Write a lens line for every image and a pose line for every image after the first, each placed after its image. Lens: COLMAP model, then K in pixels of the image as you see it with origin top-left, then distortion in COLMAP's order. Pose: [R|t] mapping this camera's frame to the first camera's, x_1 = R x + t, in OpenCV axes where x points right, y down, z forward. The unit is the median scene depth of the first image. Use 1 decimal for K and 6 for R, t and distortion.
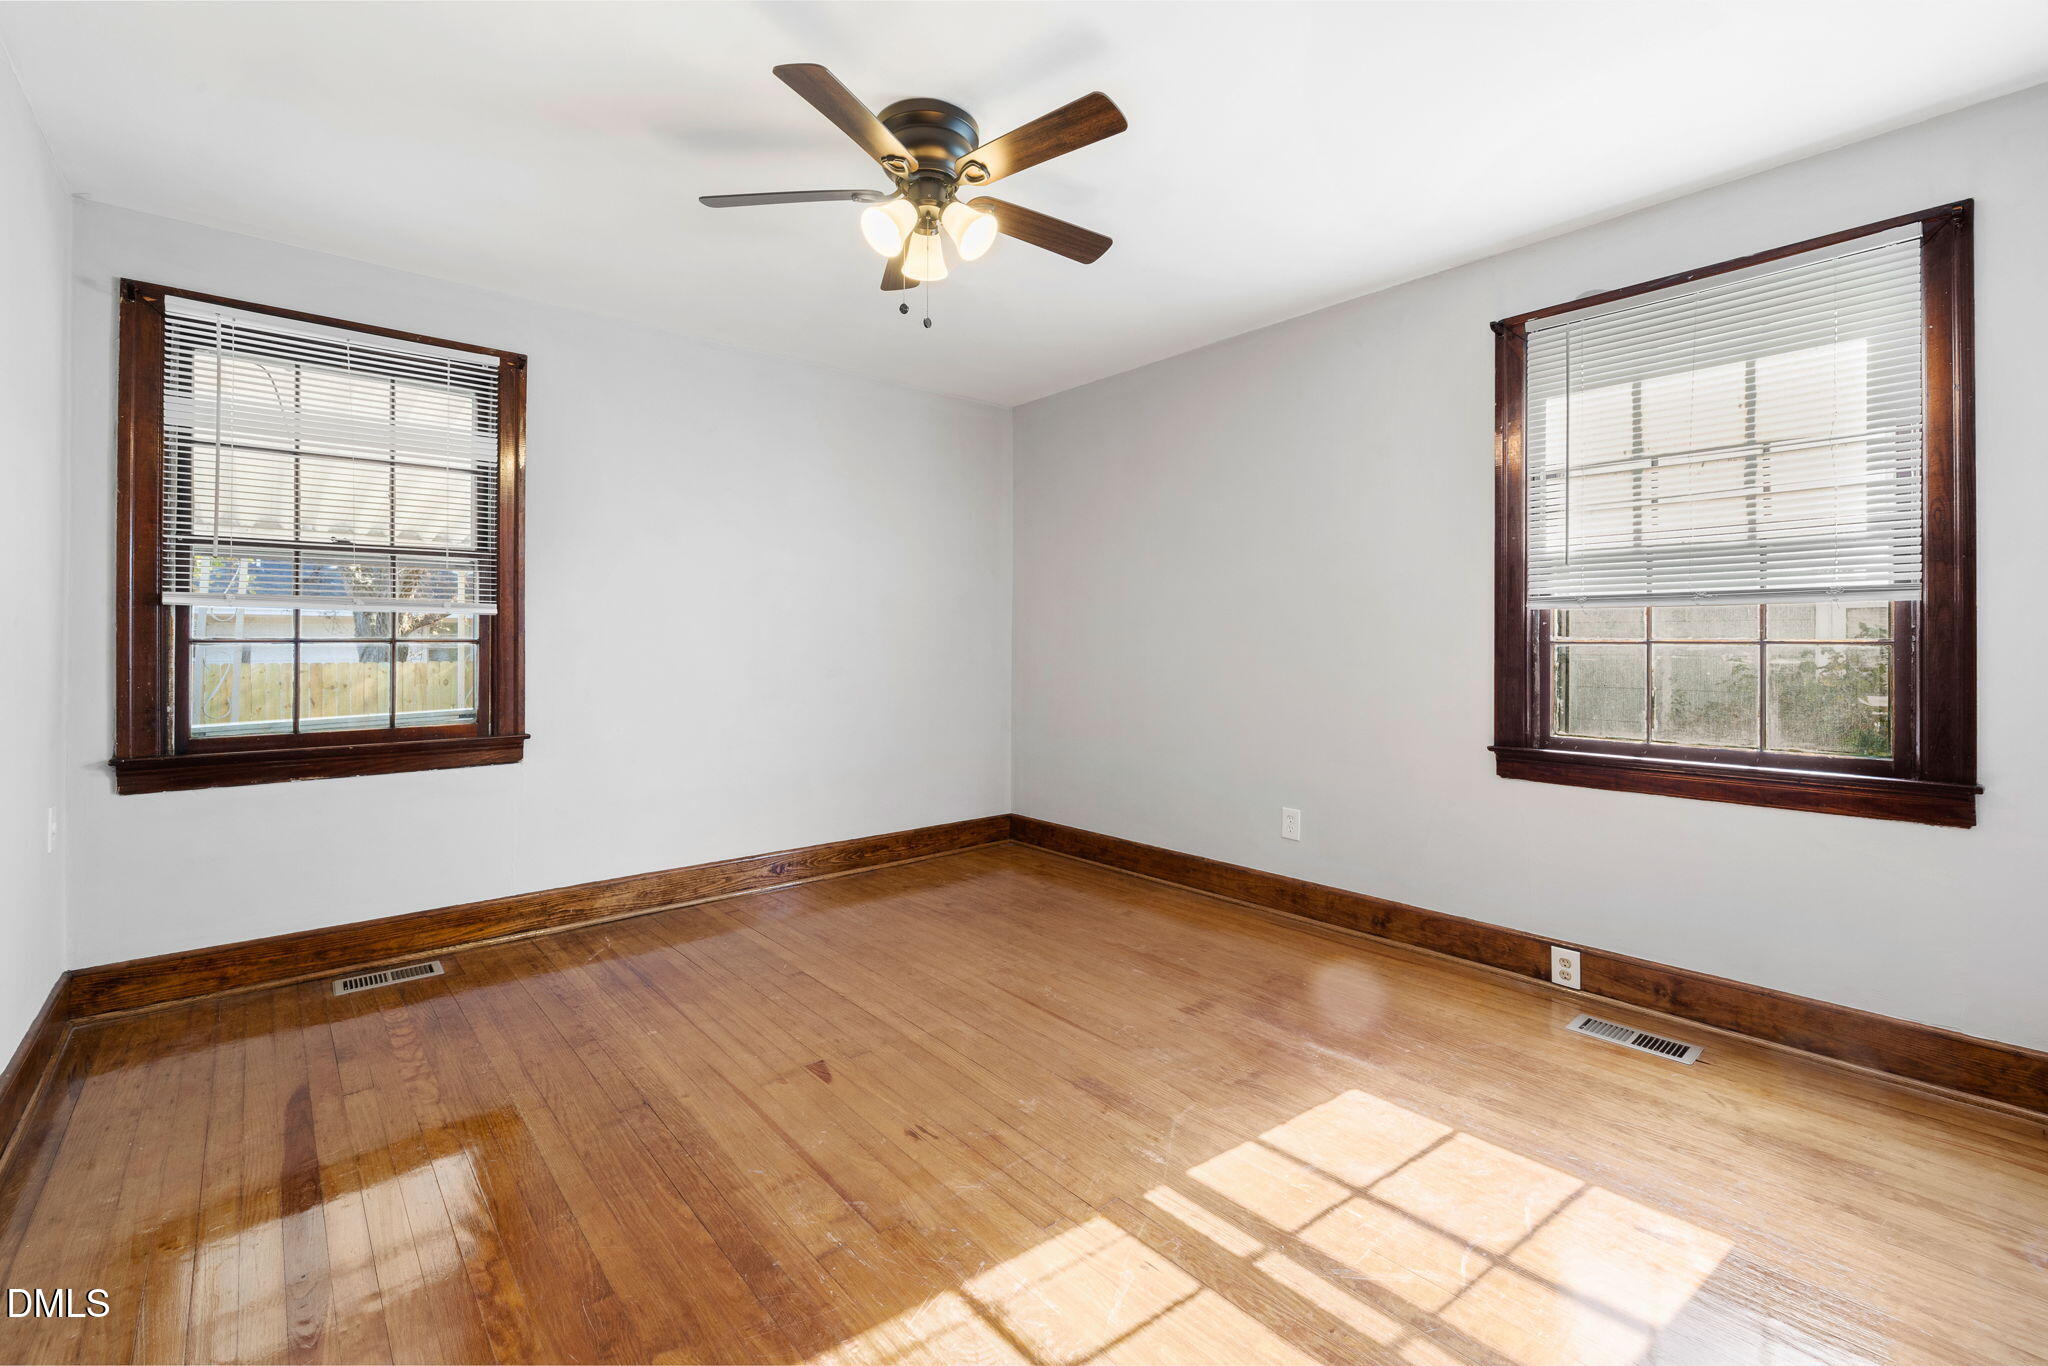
lens RADIAL K [[884.6, 0, 1013.5], [0, 884.6, 628.7], [0, 0, 1]] dist [-0.000197, -0.000099]
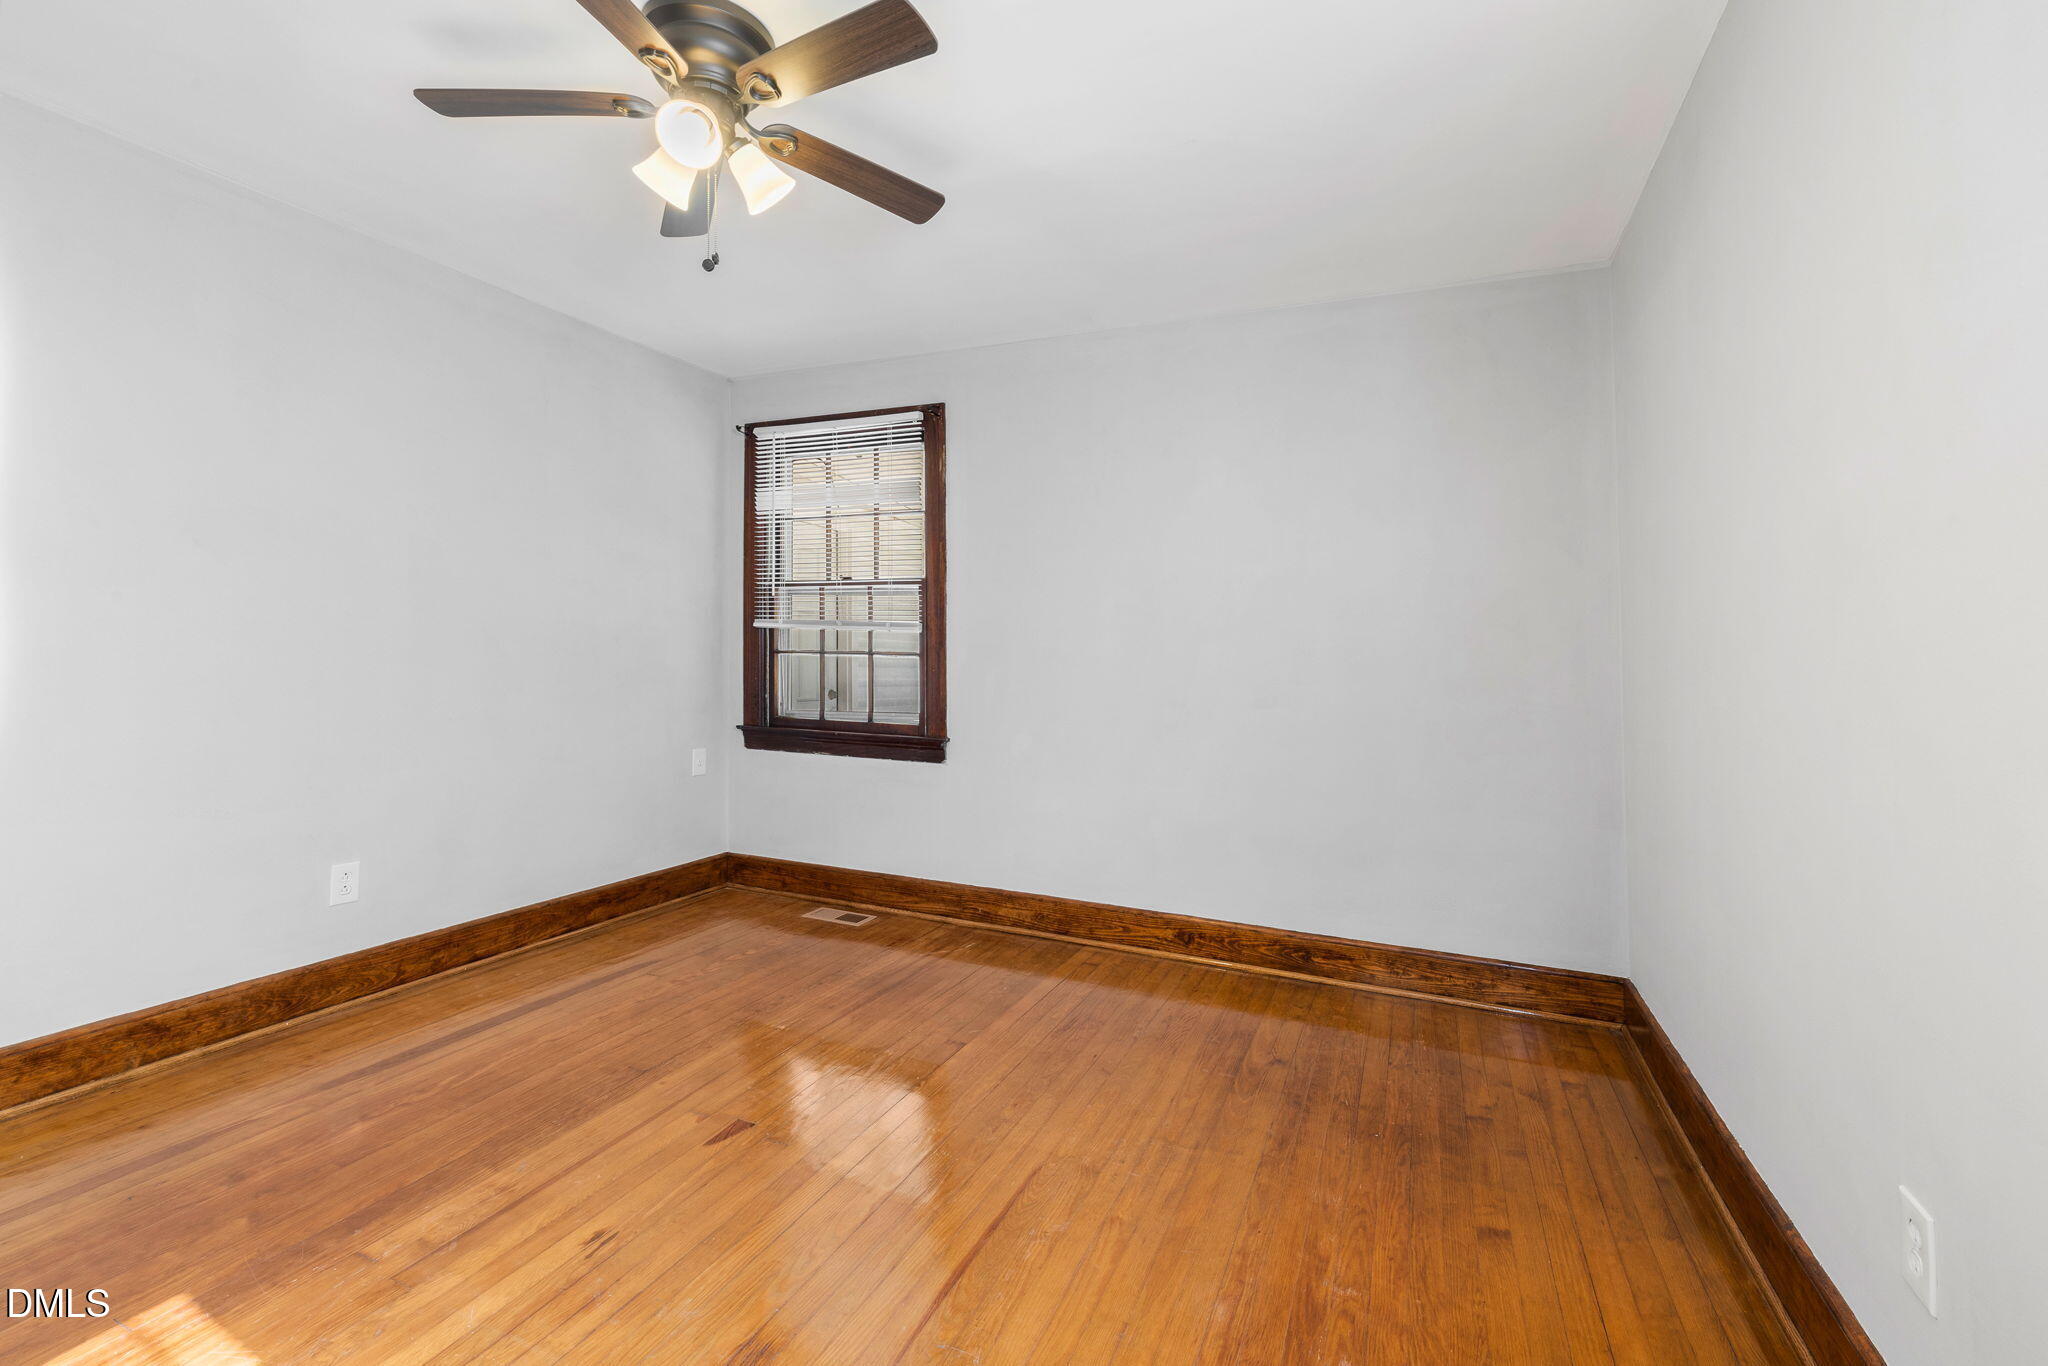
lens RADIAL K [[884.6, 0, 1013.5], [0, 884.6, 628.7], [0, 0, 1]] dist [-0.000197, -0.000099]
pose [[0.424102, -0.017953, -0.905436, 0.583598], [-0.007160, 0.999706, -0.023176, 0.006744], [0.905586, 0.016313, 0.423849, 0.700564]]
